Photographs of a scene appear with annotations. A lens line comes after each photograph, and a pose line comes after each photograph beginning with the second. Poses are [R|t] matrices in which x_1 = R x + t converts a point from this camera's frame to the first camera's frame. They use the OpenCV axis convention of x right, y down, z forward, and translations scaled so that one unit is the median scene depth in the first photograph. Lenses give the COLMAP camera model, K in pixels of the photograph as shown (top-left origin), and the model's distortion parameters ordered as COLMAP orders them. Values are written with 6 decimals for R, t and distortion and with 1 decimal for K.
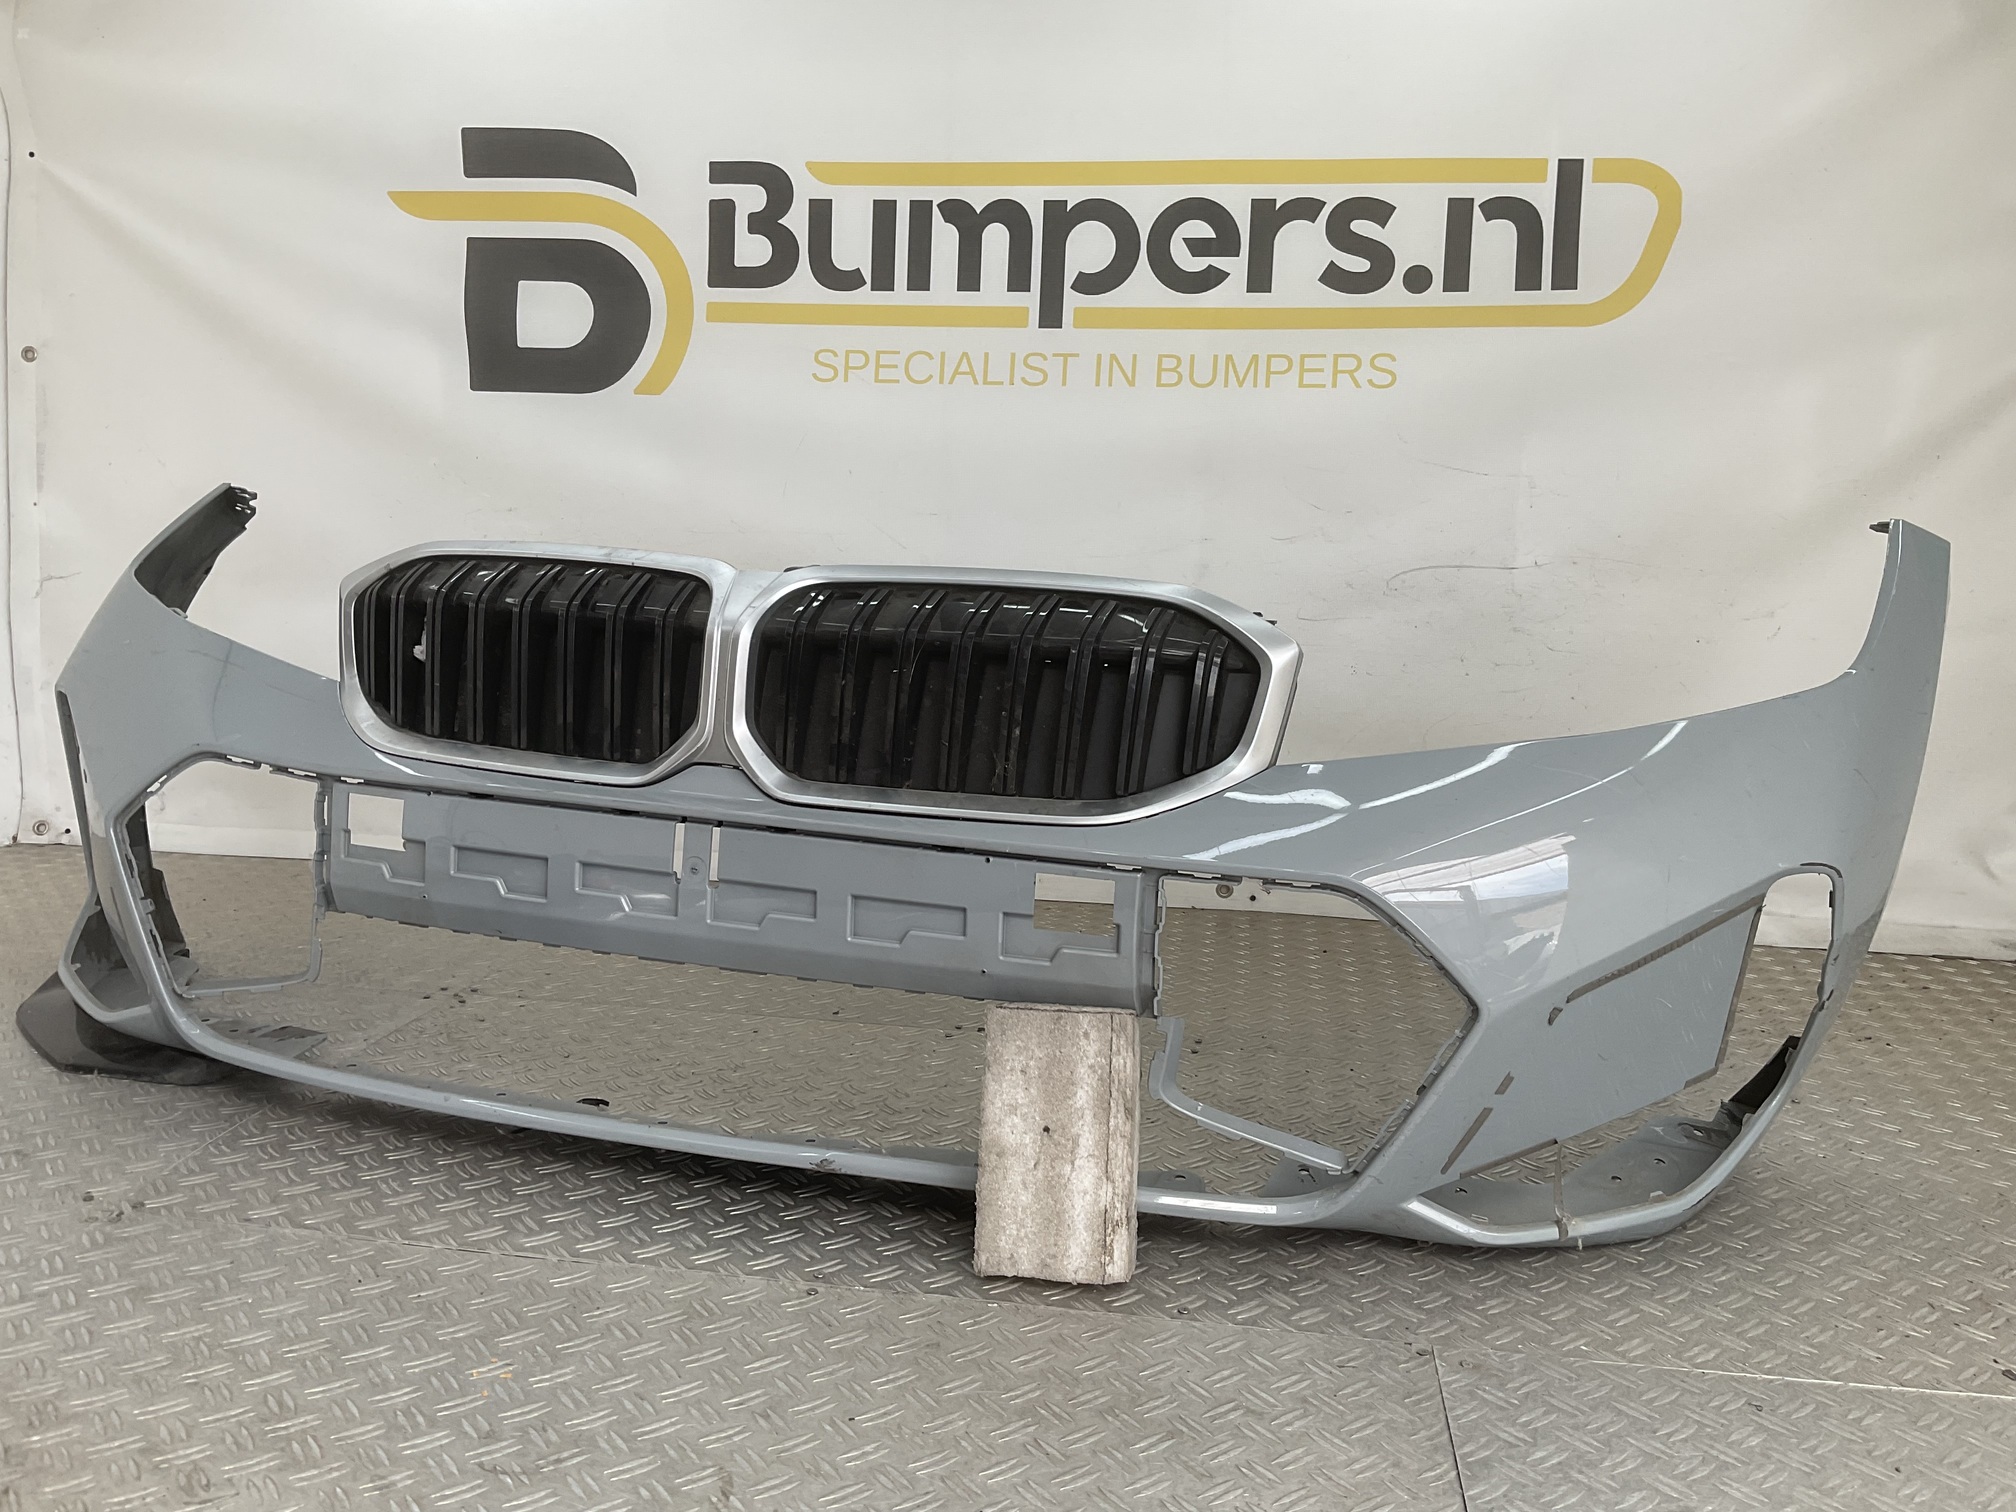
lens RADIAL K [[1680.0, 0, 1013.7], [0, 1680.0, 733.5], [0, 0, 1]] dist [0.063695, -0.121818]
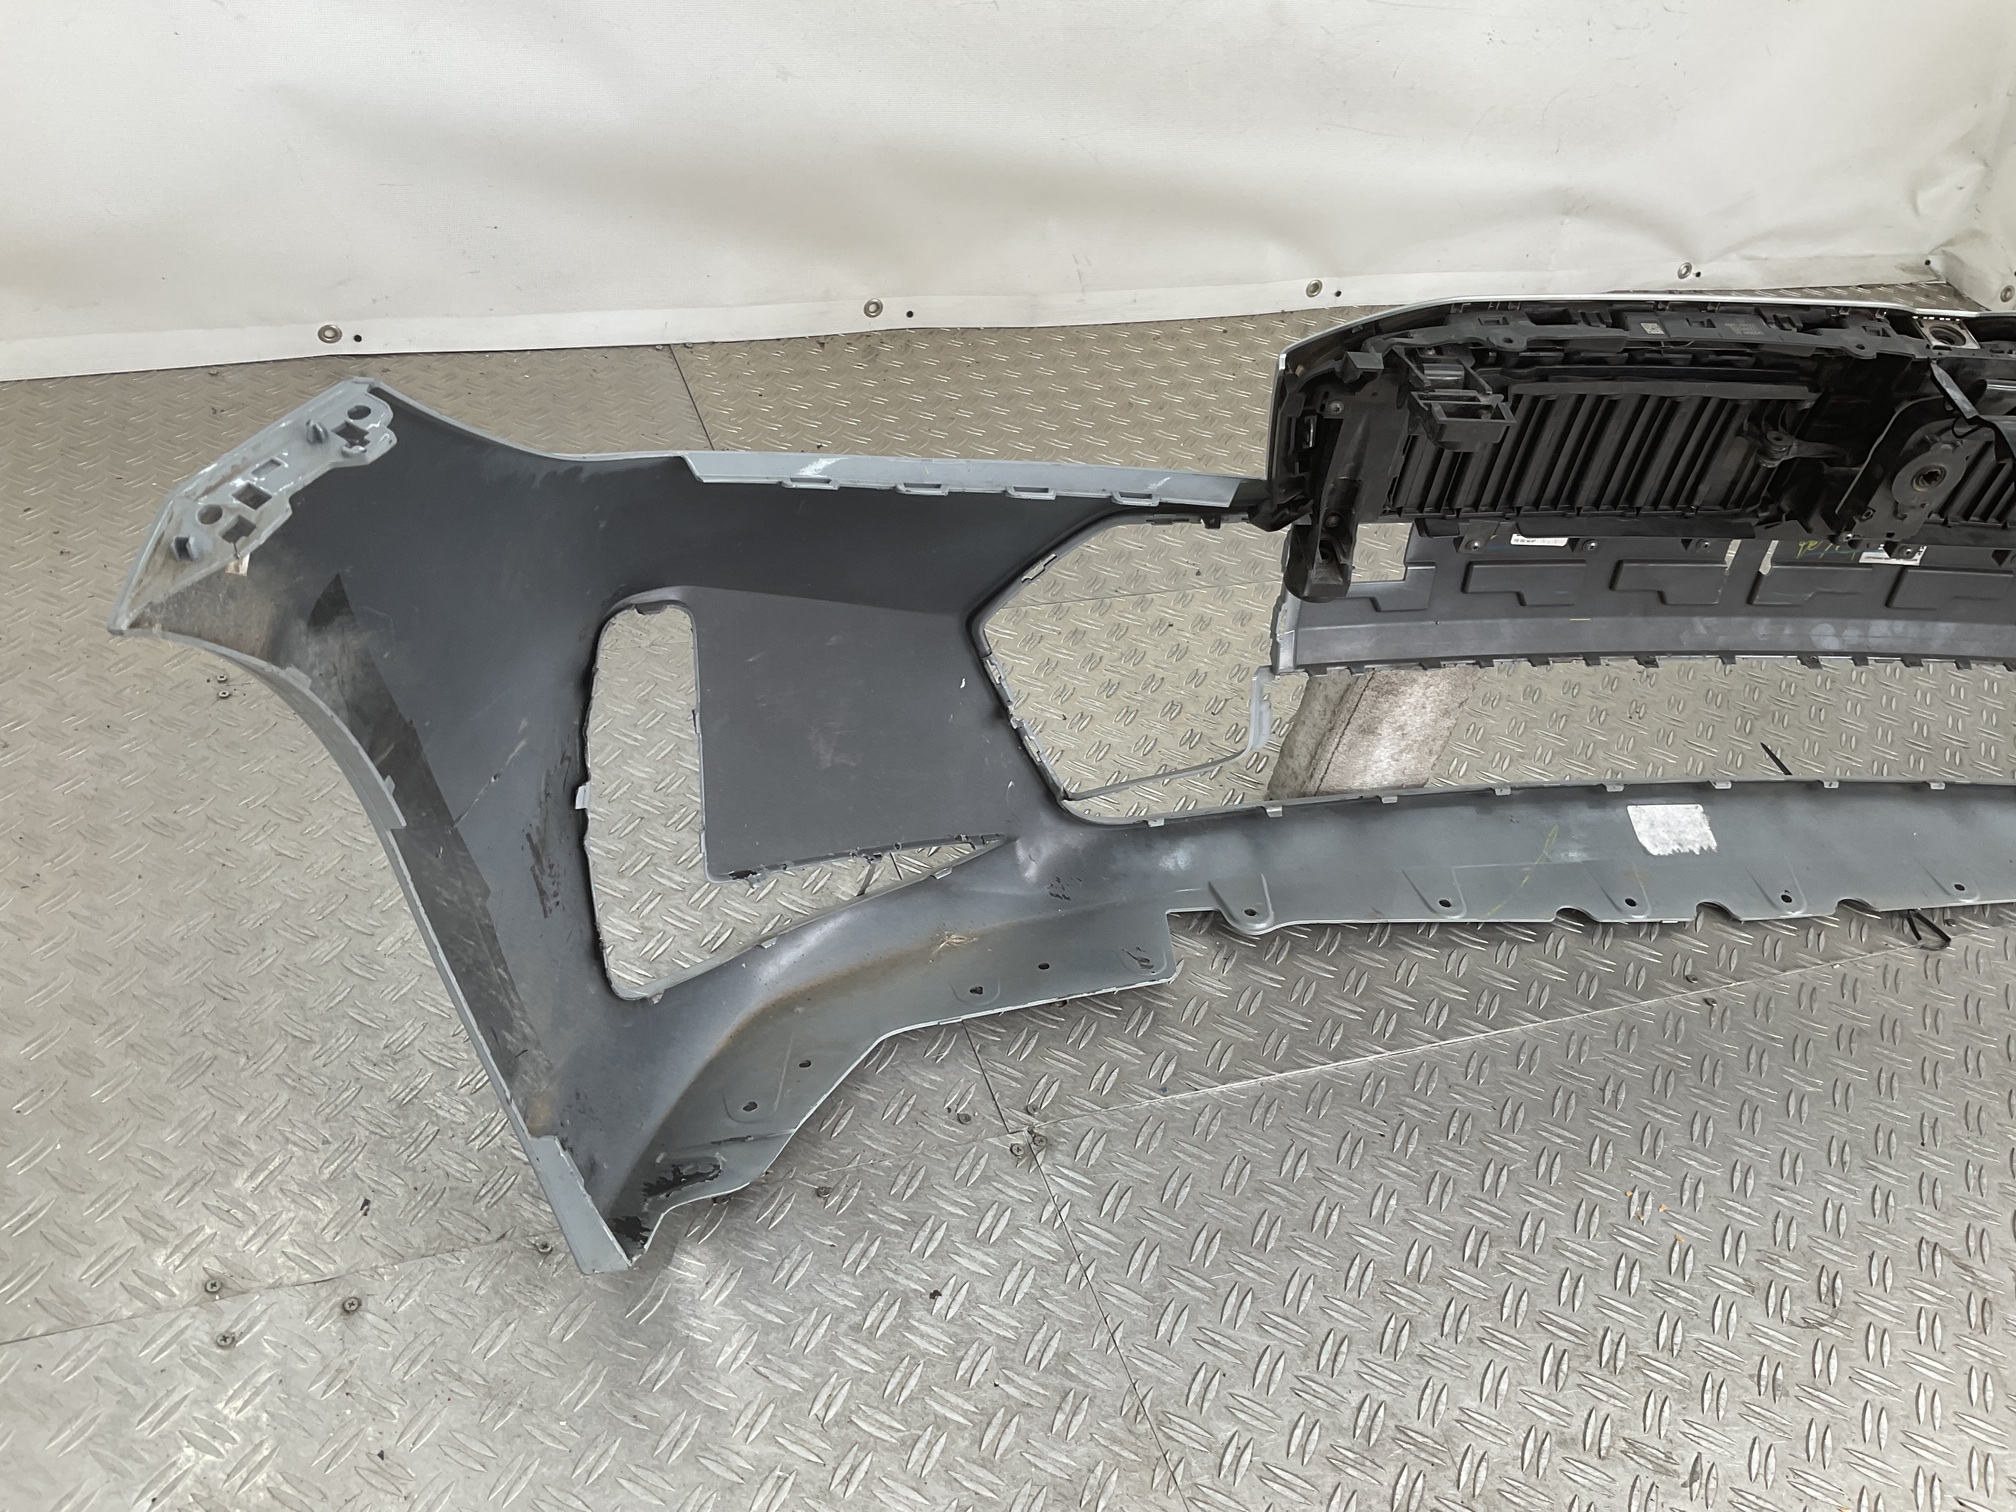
lens RADIAL K [[1680.0, 0, 1003.1], [0, 1680.0, 759.7], [0, 0, 1]] dist [0.063695, -0.121818]
pose [[0.882059, -0.237049, 0.407161, -0.844627], [-0.013543, 0.851091, 0.524844, -0.312687], [-0.470945, -0.468457, 0.747502, 0.451323]]
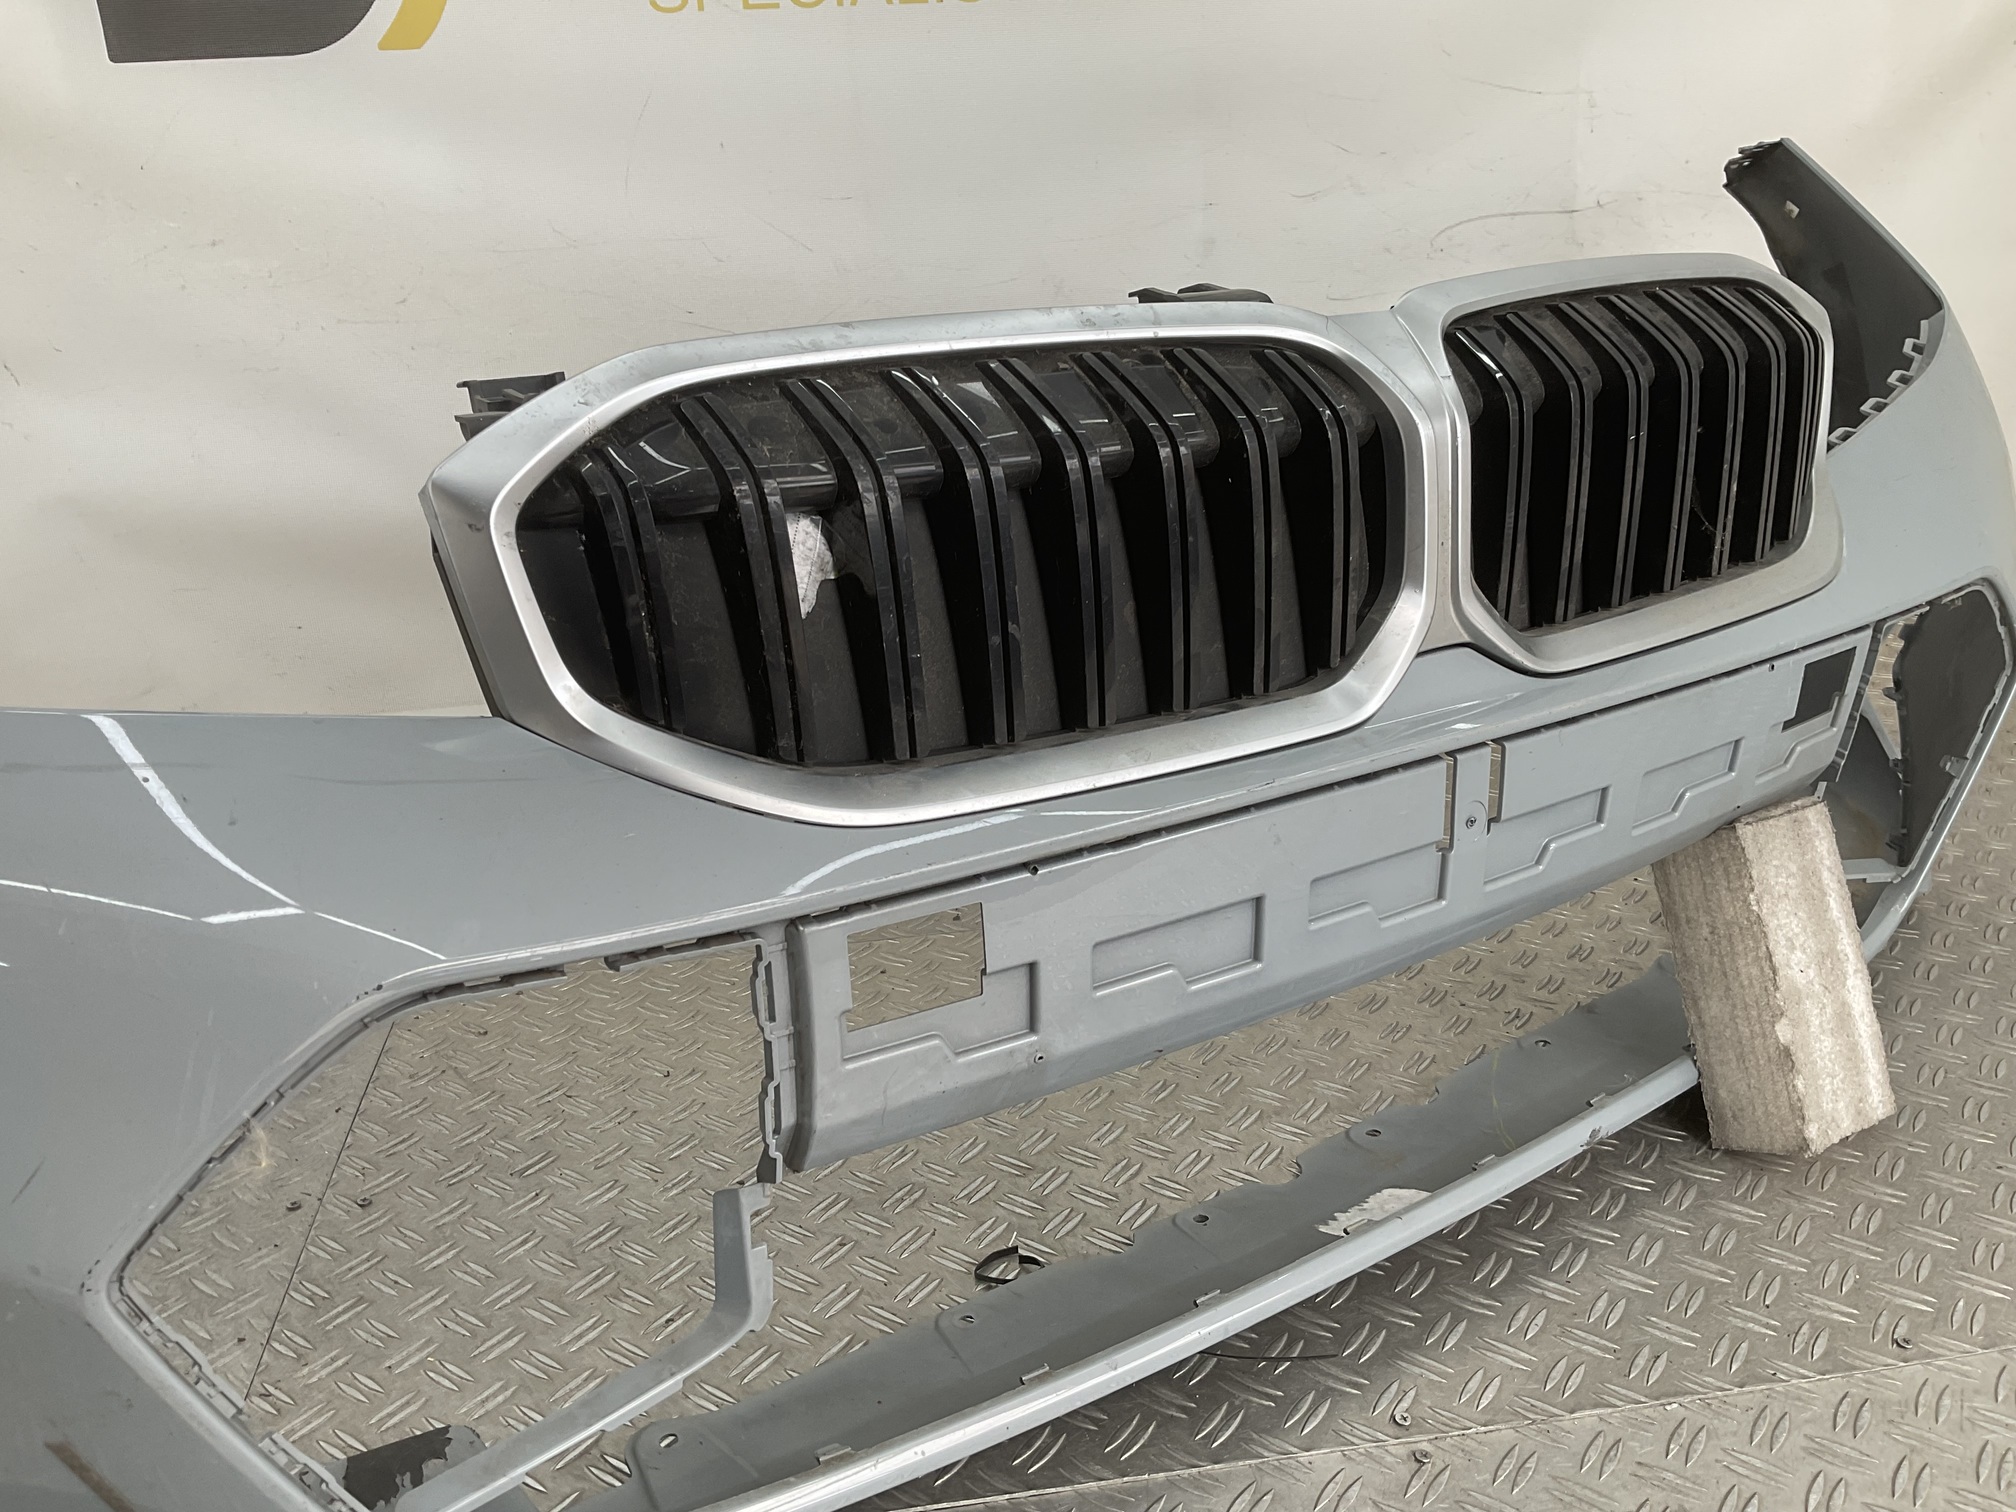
lens RADIAL K [[1680.0, 0, 1010.9], [0, 1680.0, 757.7], [0, 0, 1]] dist [0.063695, -0.121818]
pose [[0.951702, -0.163638, 0.259782, -0.375486], [0.109991, 0.971684, 0.209121, -0.071524], [-0.286646, -0.170447, 0.942752, 0.438239]]
